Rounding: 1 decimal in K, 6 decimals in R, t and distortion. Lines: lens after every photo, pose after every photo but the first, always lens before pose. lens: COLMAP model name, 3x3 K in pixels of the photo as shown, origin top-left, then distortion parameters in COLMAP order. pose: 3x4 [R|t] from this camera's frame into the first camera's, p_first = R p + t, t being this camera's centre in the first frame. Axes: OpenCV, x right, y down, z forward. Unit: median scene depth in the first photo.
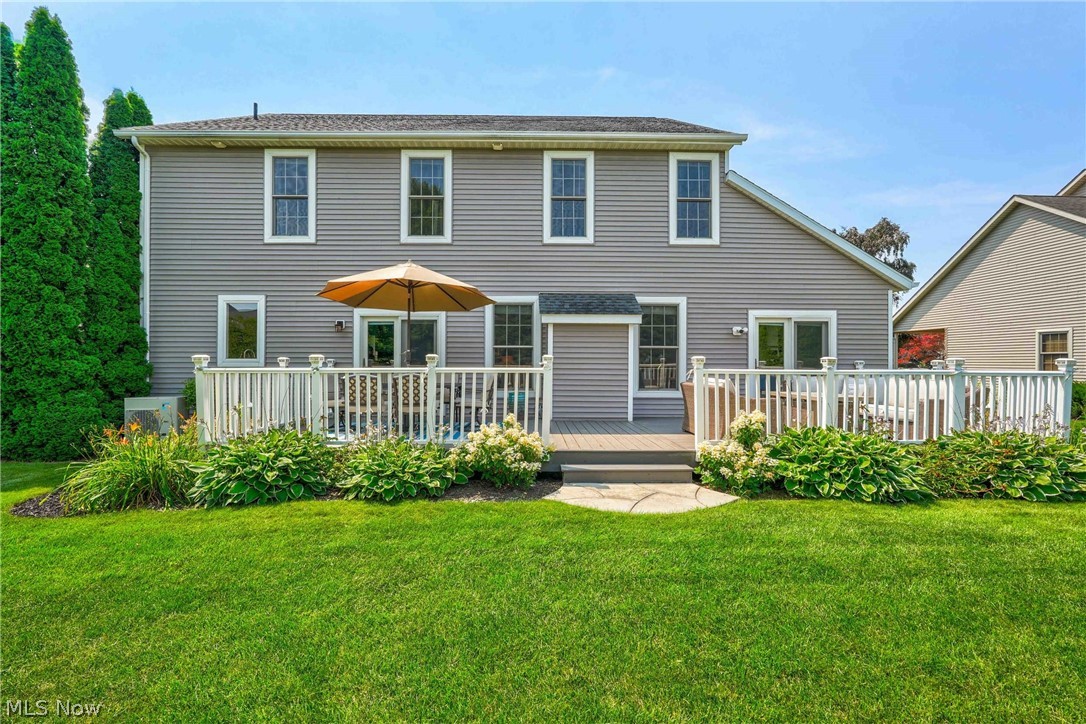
lens RADIAL K [[409.4, 0, 519.0], [0, 409.4, 359.2], [0, 0, 1]] dist [0.002396, 0.000391]
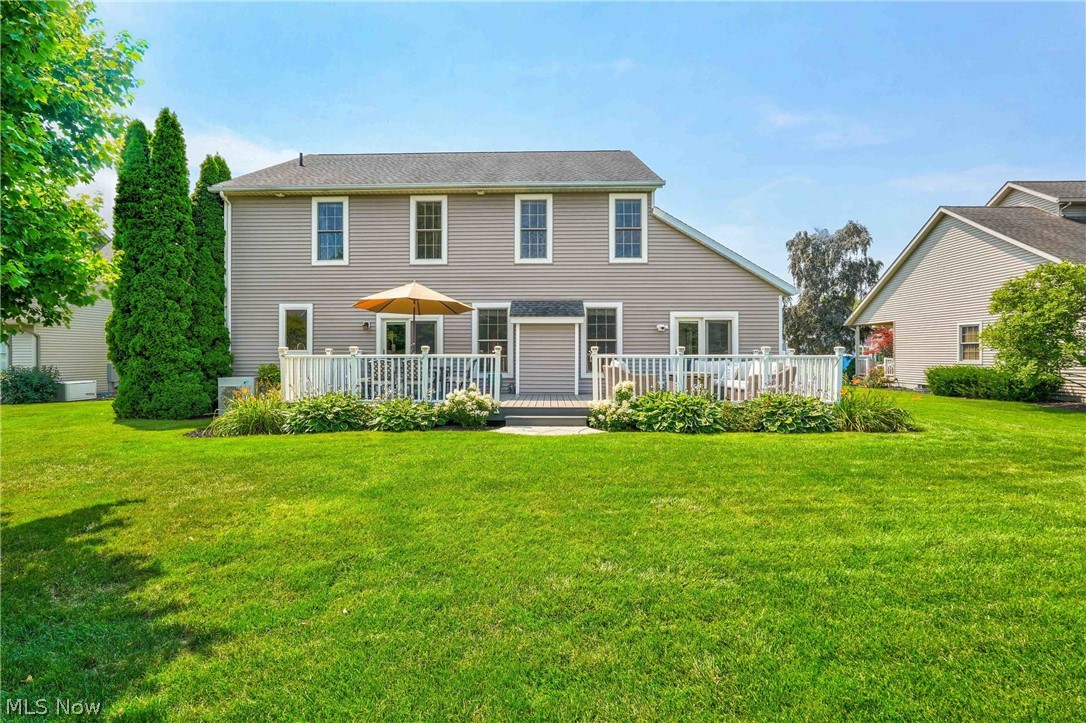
lens RADIAL K [[481.9, 0, 544.8], [0, 481.9, 351.2], [0, 0, 1]] dist [-0.000405, 0.000326]
pose [[0.998996, -0.003734, -0.044646, 0.231039], [0.003585, 0.999988, -0.003421, 0.011418], [0.044658, 0.003258, 0.998997, -0.583740]]
